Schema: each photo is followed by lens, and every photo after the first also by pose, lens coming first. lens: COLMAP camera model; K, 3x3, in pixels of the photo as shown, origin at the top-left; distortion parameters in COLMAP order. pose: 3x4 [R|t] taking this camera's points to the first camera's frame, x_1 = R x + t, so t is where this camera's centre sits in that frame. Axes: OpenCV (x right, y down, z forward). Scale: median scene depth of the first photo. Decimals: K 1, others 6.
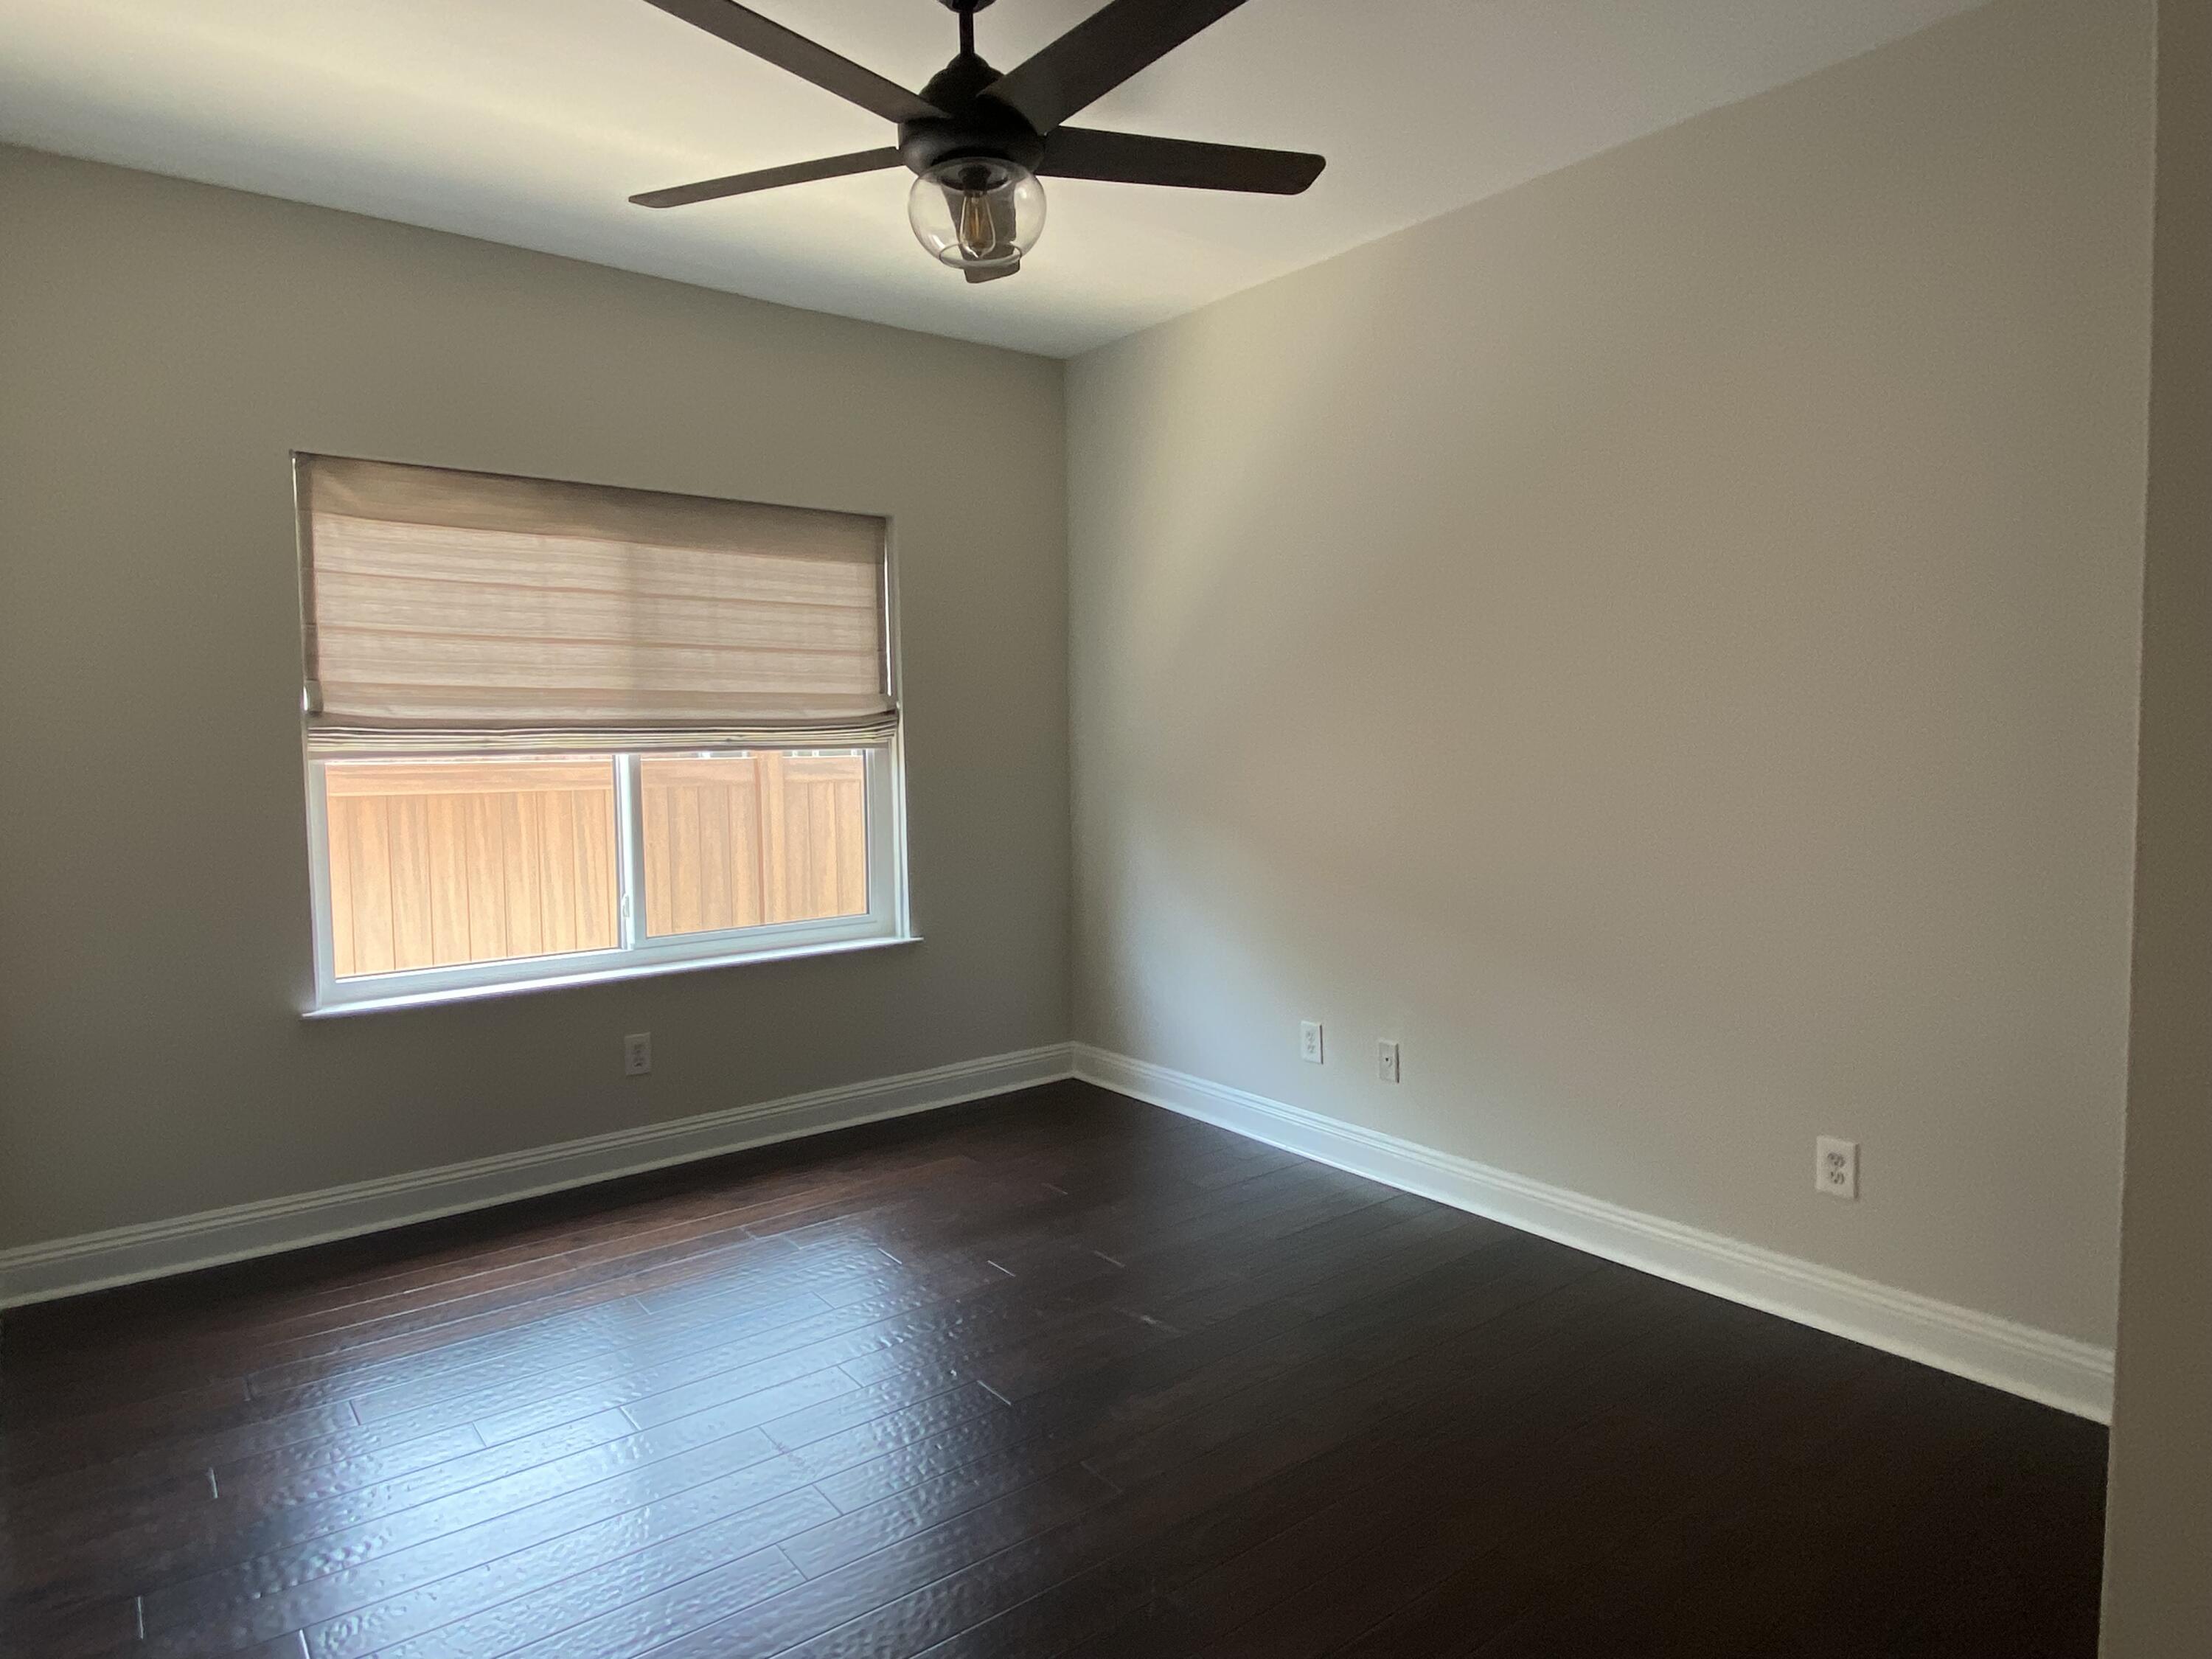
lens RADIAL K [[1274.7, 0, 1104.4], [0, 1274.7, 822.4], [0, 0, 1]] dist [0.000421, 0.000232]
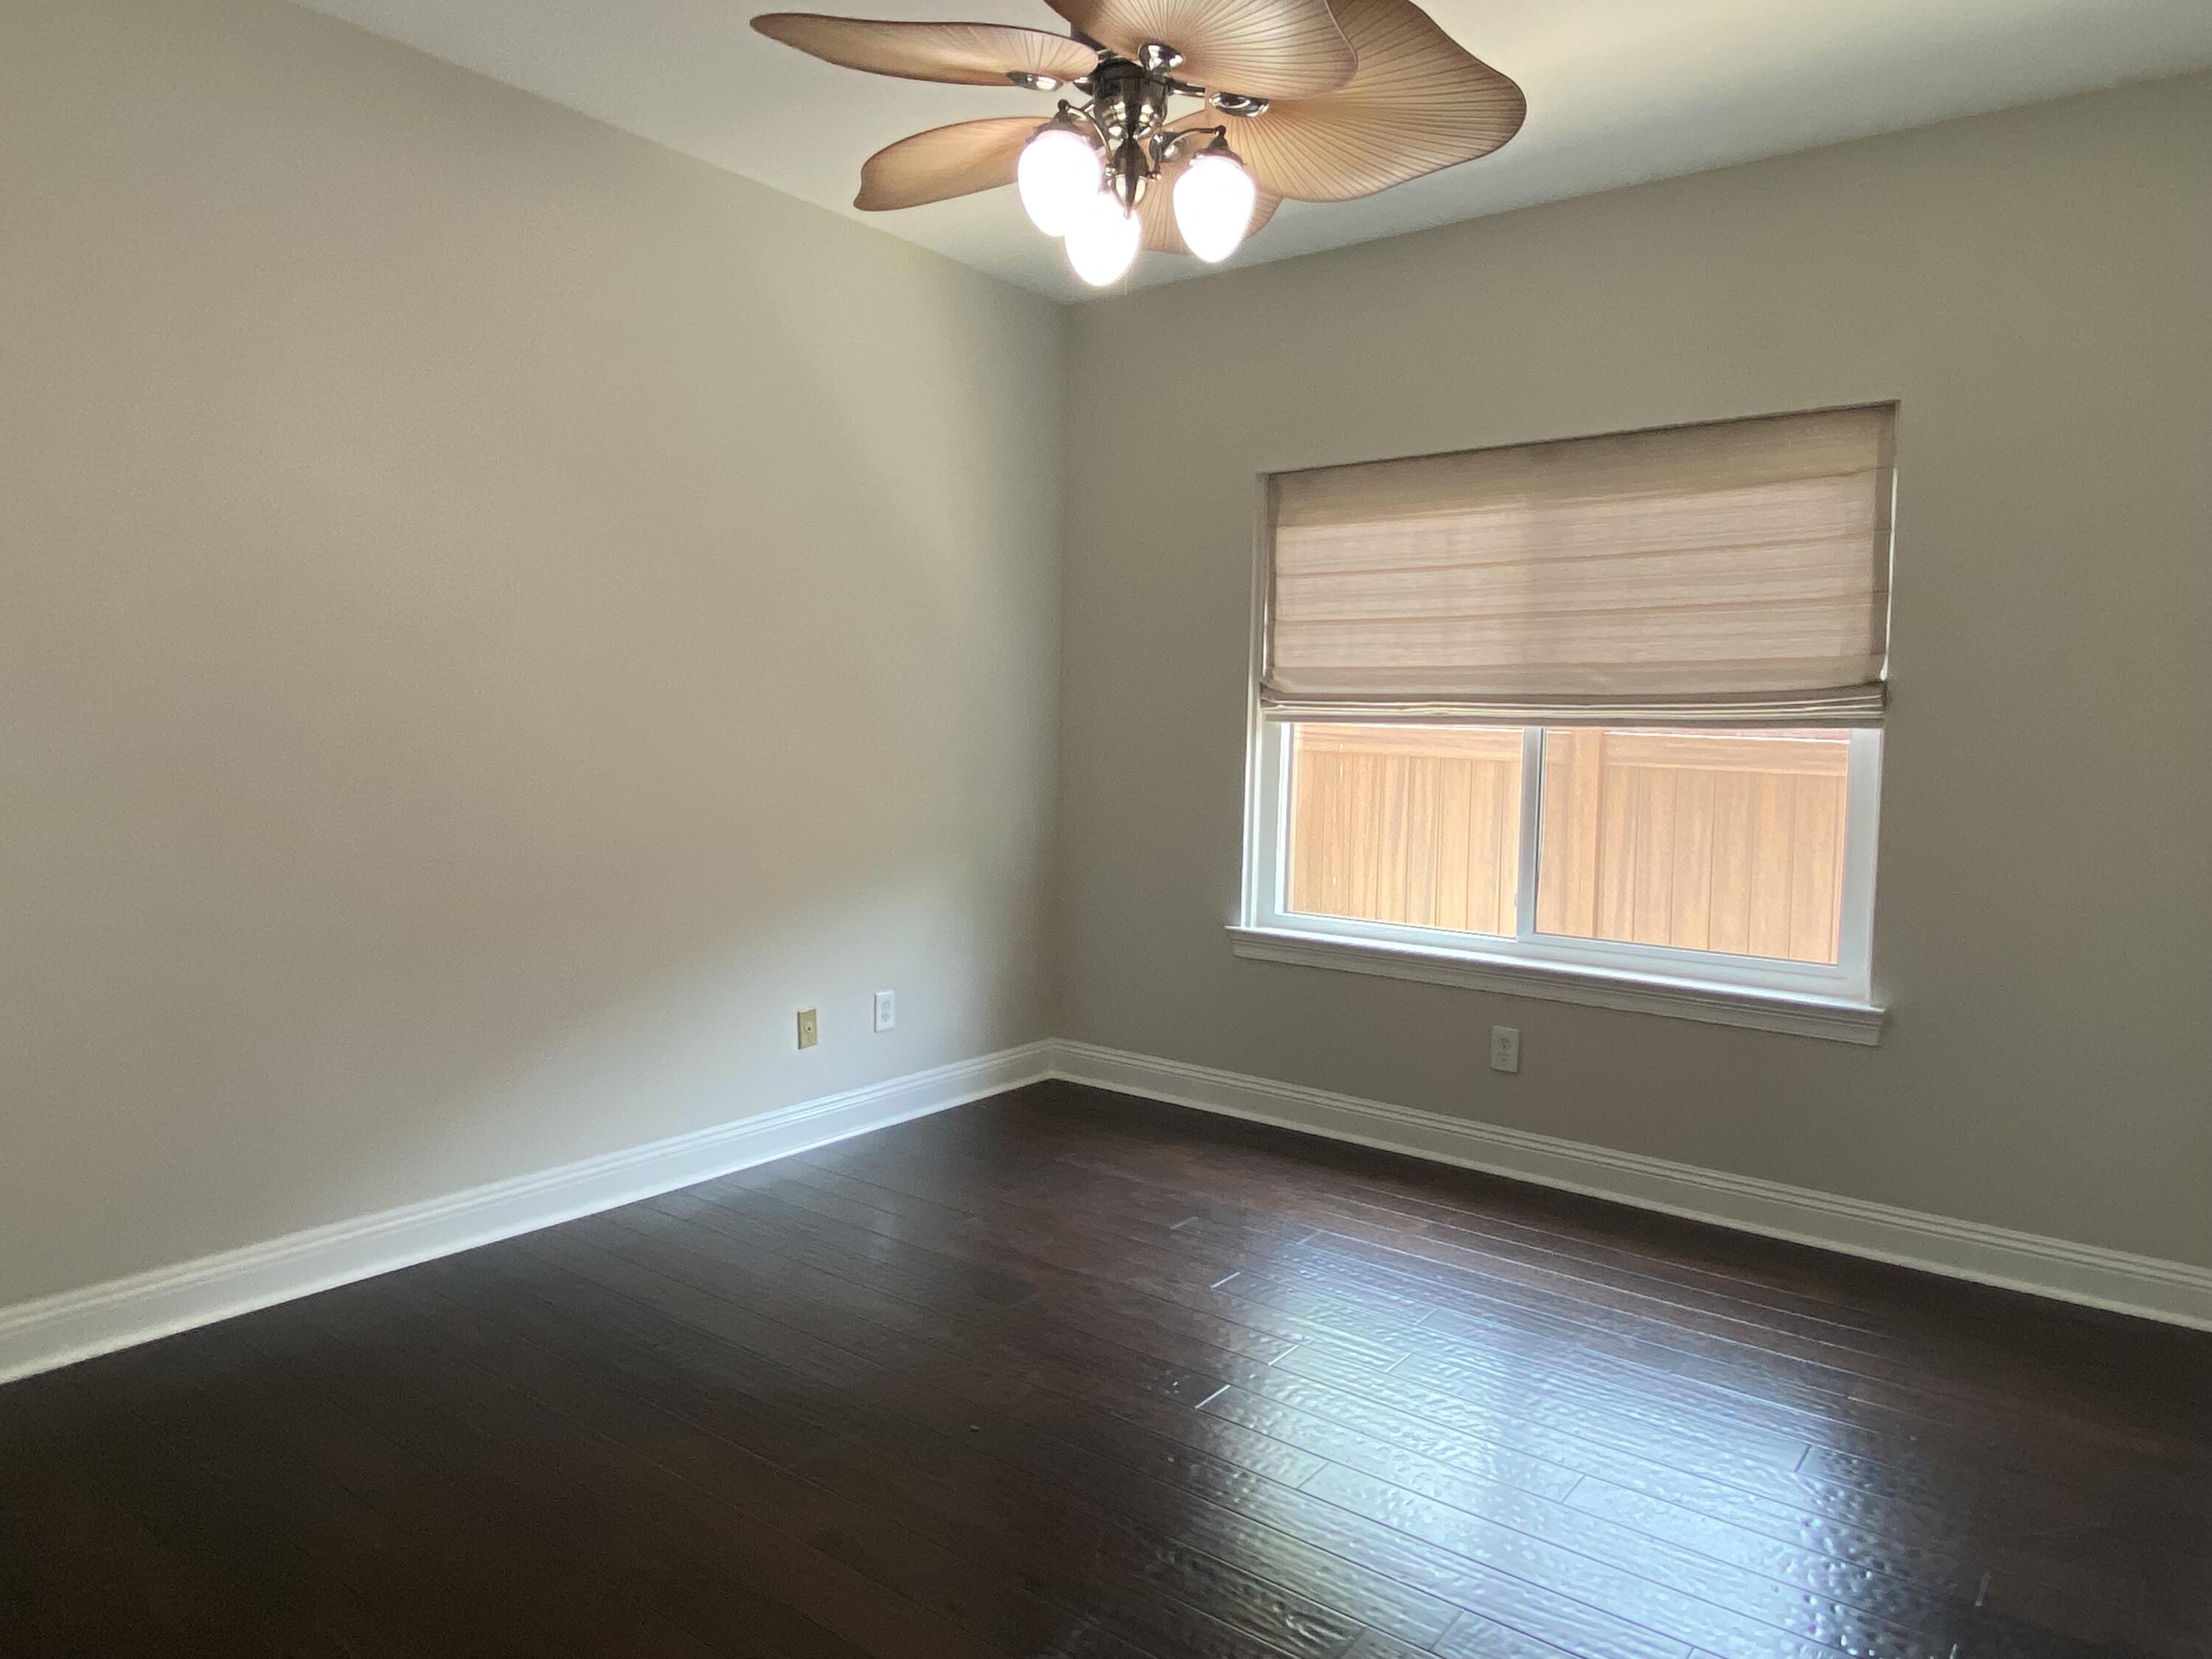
lens RADIAL K [[1437.5, 0, 1104.4], [0, 1437.5, 834.5], [0, 0, 1]] dist [0.000749, -0.000794]
pose [[0.173749, 0.093510, -0.980340, 0.605334], [-0.077053, 0.993721, 0.081130, -0.039611], [0.981771, 0.061442, 0.179863, 0.508028]]
